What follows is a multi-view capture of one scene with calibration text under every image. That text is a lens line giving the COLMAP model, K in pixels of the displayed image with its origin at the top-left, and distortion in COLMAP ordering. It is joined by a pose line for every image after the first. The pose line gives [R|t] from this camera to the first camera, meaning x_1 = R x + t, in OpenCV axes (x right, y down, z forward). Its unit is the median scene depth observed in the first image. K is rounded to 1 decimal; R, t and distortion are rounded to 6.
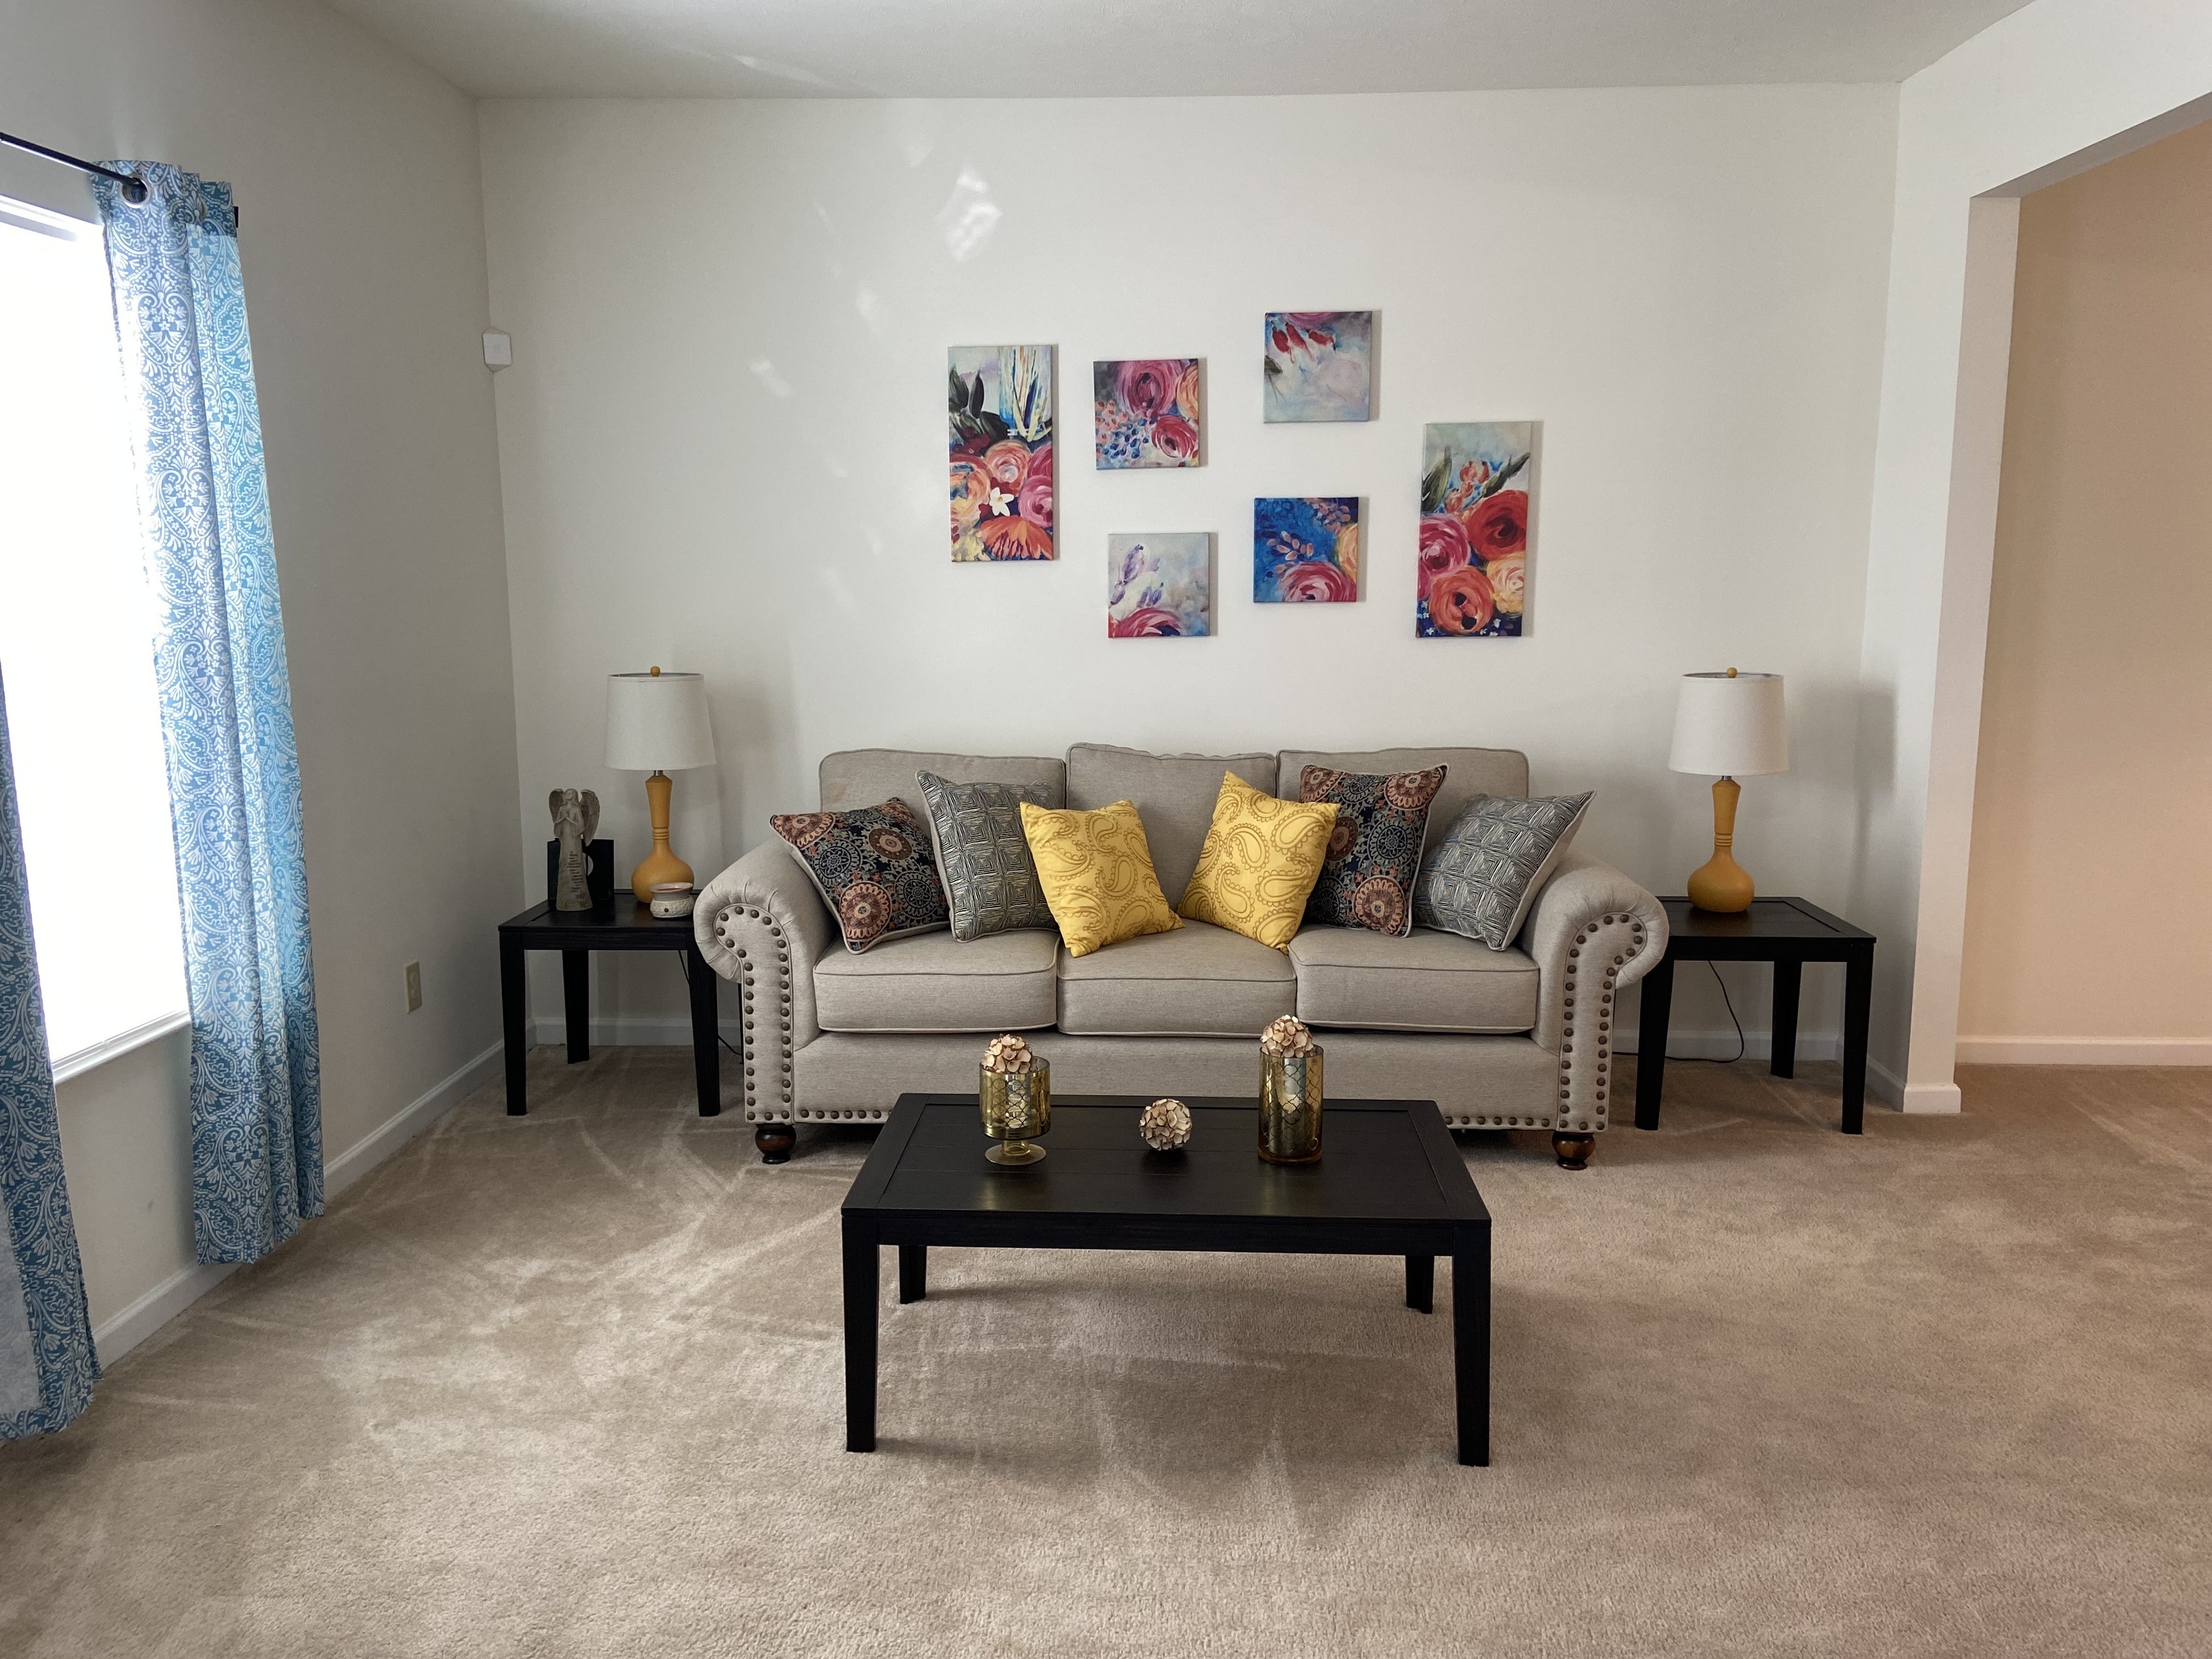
lens RADIAL K [[1660.0, 0, 1106.2], [0, 1660.0, 790.4], [0, 0, 1]] dist [0.115852, -0.165873]
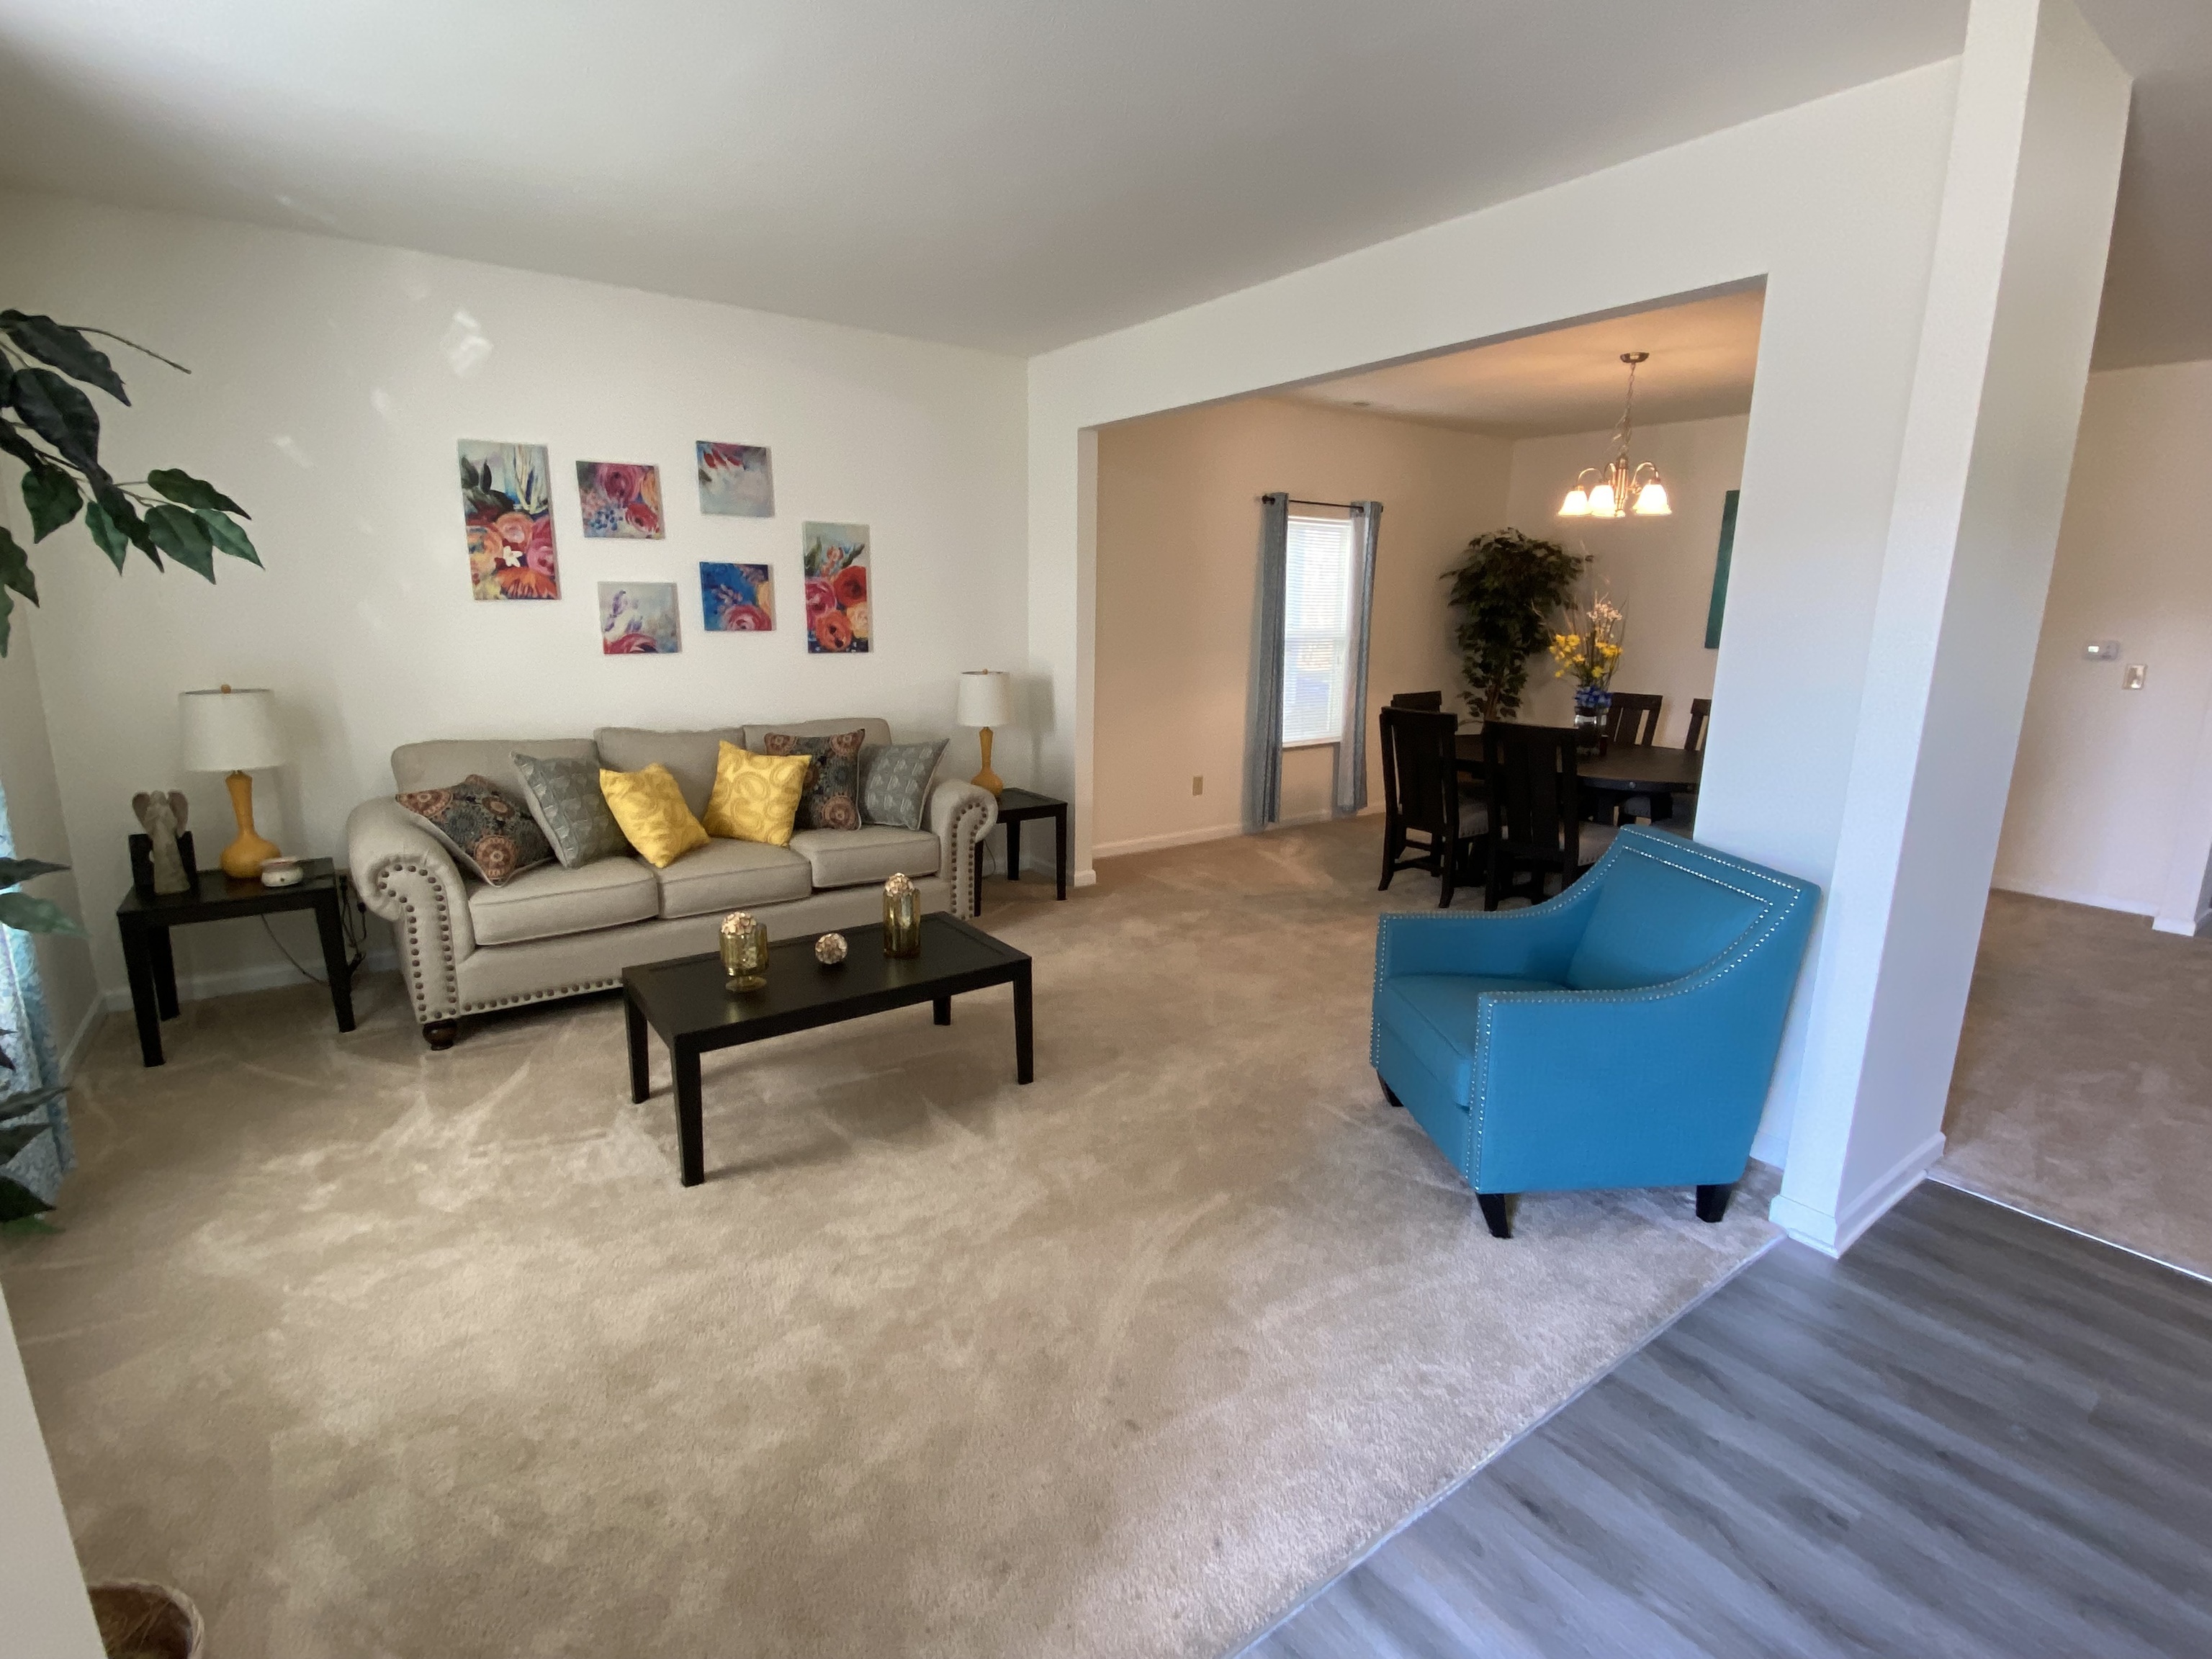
lens RADIAL K [[1023.7, 0, 1106.0], [0, 1023.7, 829.5], [0, 0, 1]] dist [0.000243, -0.030476]
pose [[0.768327, -0.115979, 0.629463, -0.276670], [0.064430, 0.992465, 0.104219, -0.005221], [-0.636807, -0.039518, 0.770010, 0.029013]]
